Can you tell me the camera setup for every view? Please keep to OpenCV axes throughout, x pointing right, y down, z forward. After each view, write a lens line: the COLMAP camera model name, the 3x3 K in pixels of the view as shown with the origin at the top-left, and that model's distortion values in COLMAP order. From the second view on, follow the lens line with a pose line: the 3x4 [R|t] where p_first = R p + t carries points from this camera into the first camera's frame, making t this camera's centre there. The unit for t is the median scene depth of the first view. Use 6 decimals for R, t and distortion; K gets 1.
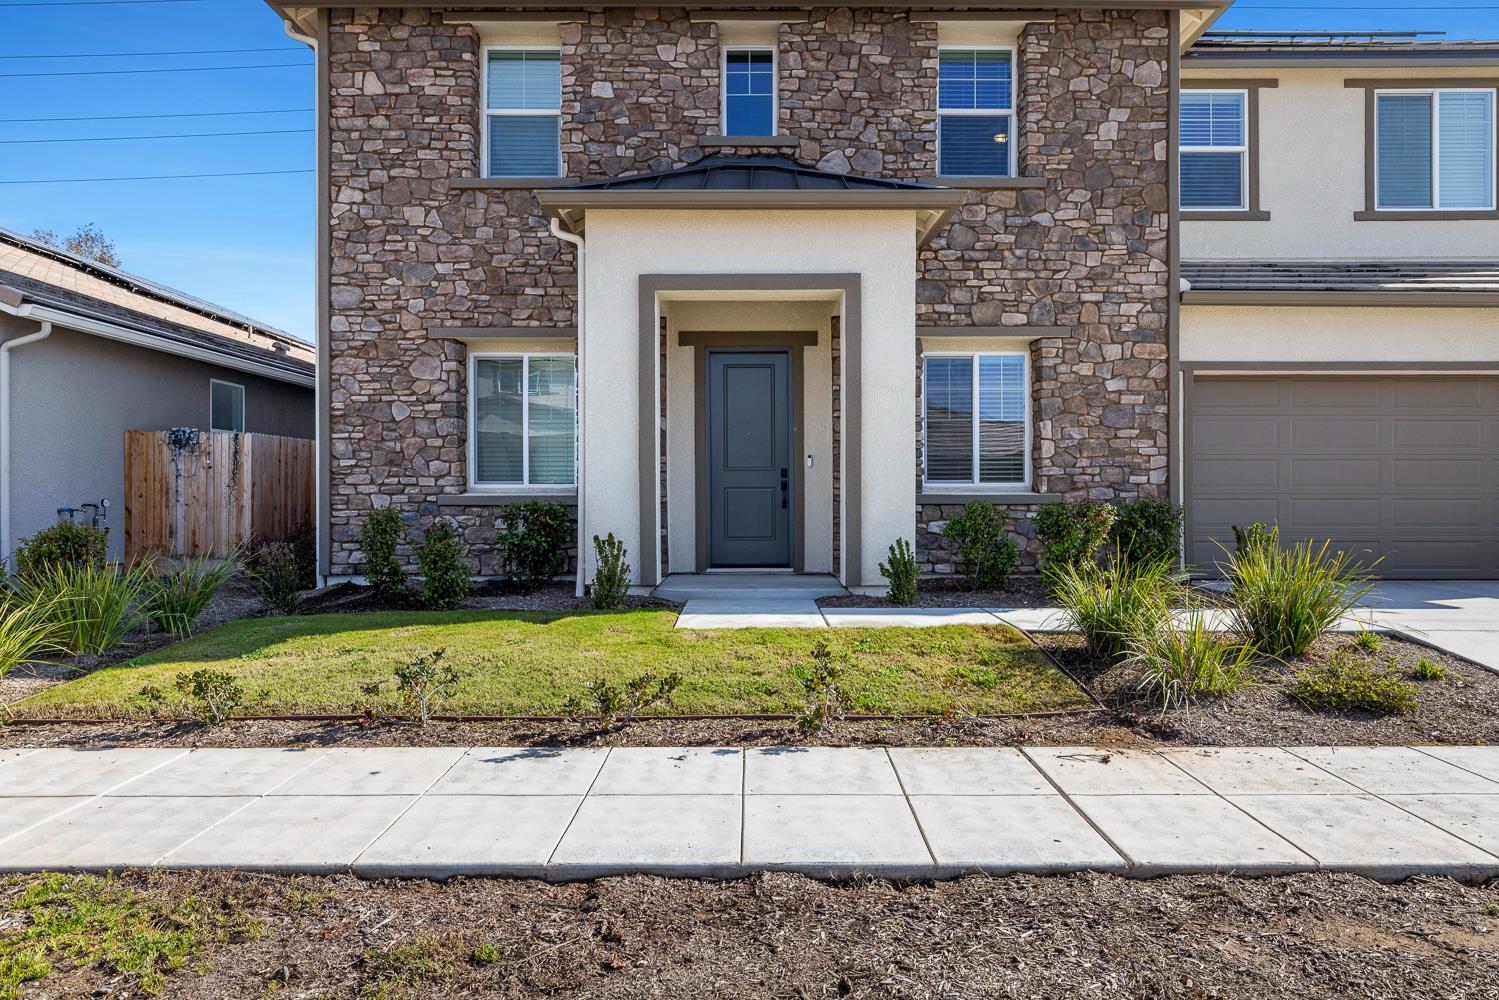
lens RADIAL K [[923.7, 0, 754.3], [0, 923.7, 495.4], [0, 0, 1]] dist [-0.001565, -0.000077]
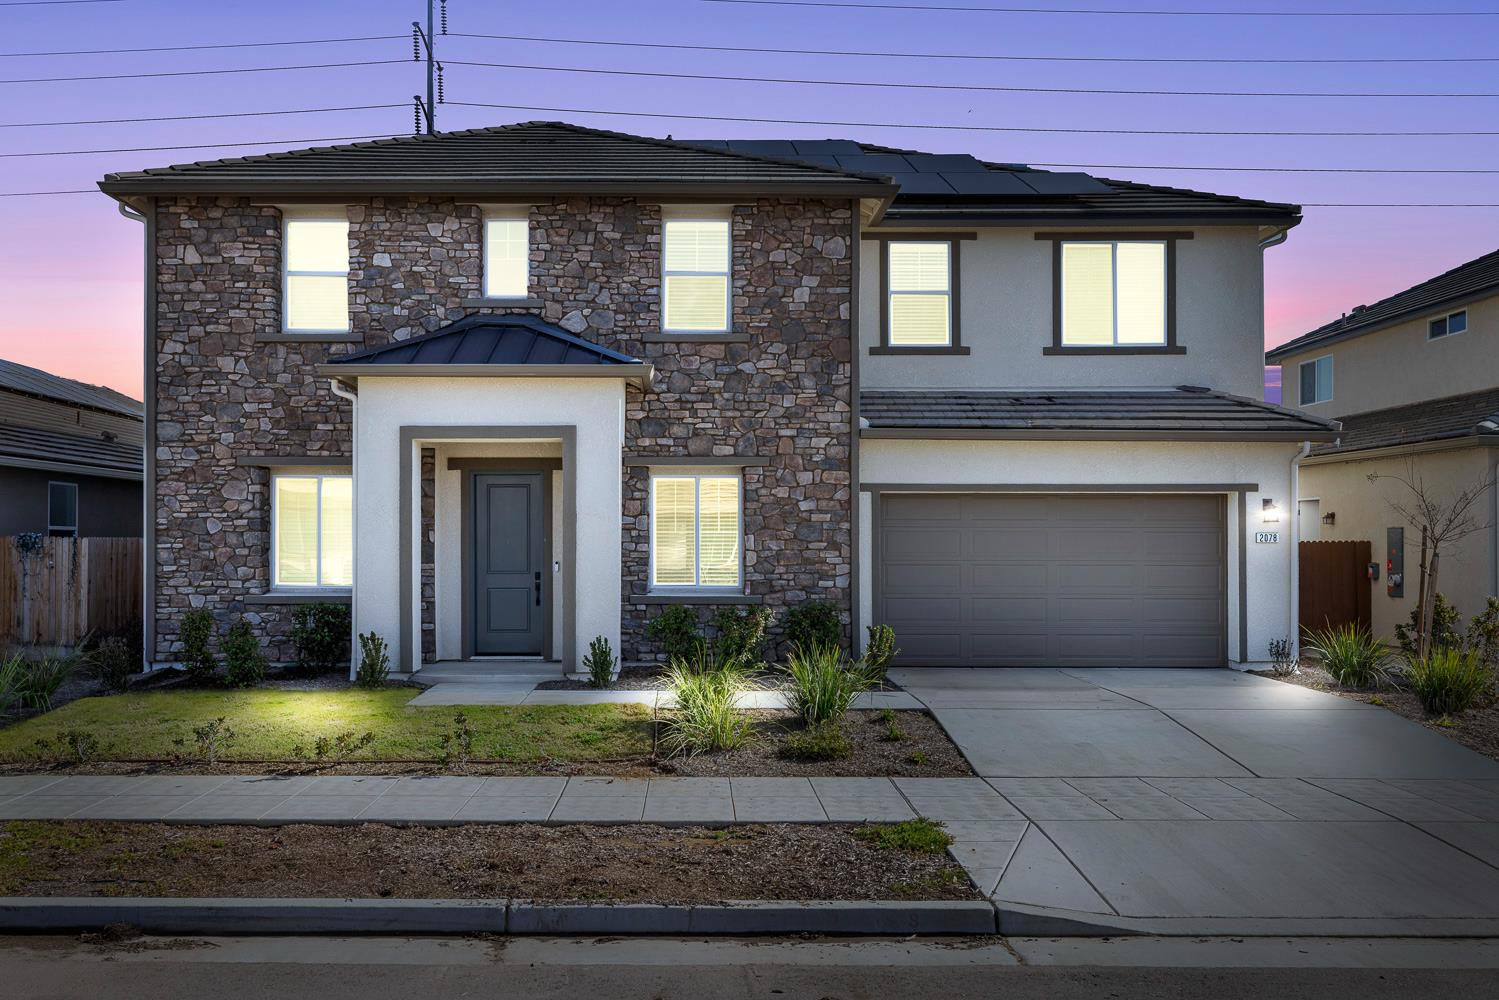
lens RADIAL K [[1165.6, 0, 691.4], [0, 1165.6, 537.5], [0, 0, 1]] dist [-0.001063, 0.002848]
pose [[0.999995, 0.002724, -0.001471, 0.243395], [-0.002732, 0.999982, -0.005300, -0.069430], [0.001456, 0.005304, 0.999985, -0.522414]]
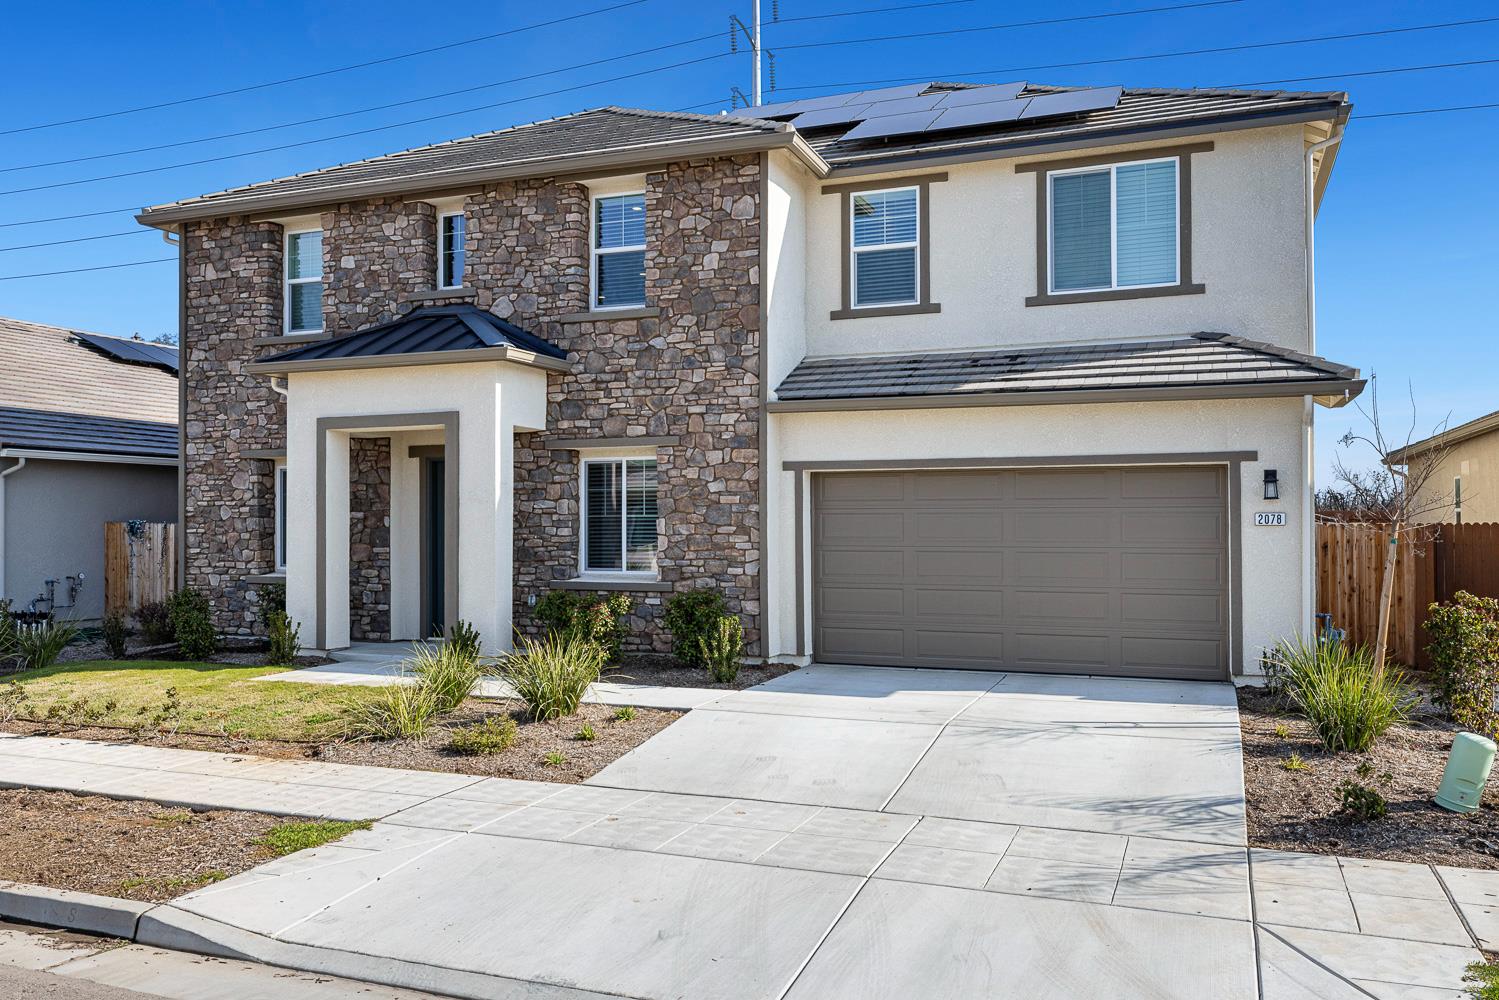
lens RADIAL K [[1189.7, 0, 743.3], [0, 1189.7, 516.8], [0, 0, 1]] dist [0.001368, 0.001152]
pose [[0.929084, -0.002643, -0.369859, 0.960013], [-0.000888, 0.999956, -0.009379, -0.069614], [0.369867, 0.009042, 0.929041, -0.333744]]
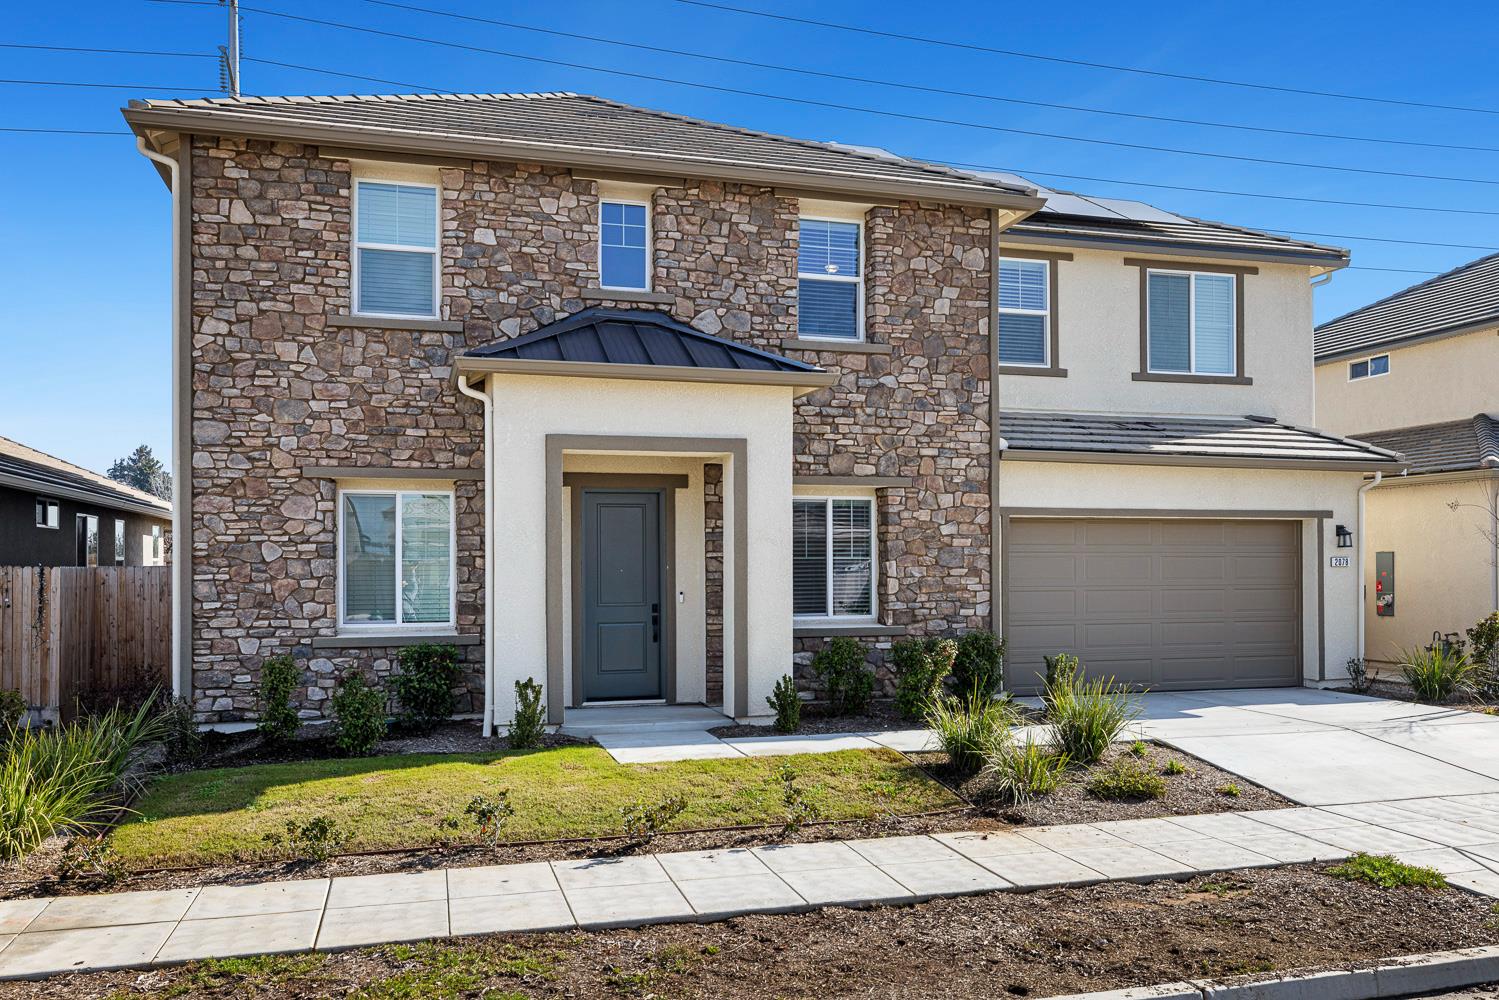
lens RADIAL K [[1212.5, 0, 788.6], [0, 1212.5, 561.0], [0, 0, 1]] dist [-0.000159, 0.000704]
pose [[0.956984, -0.000538, 0.290141, -0.232411], [0.002375, 0.999979, -0.005979, -0.072416], [-0.290132, 0.006411, 0.956965, -0.375334]]
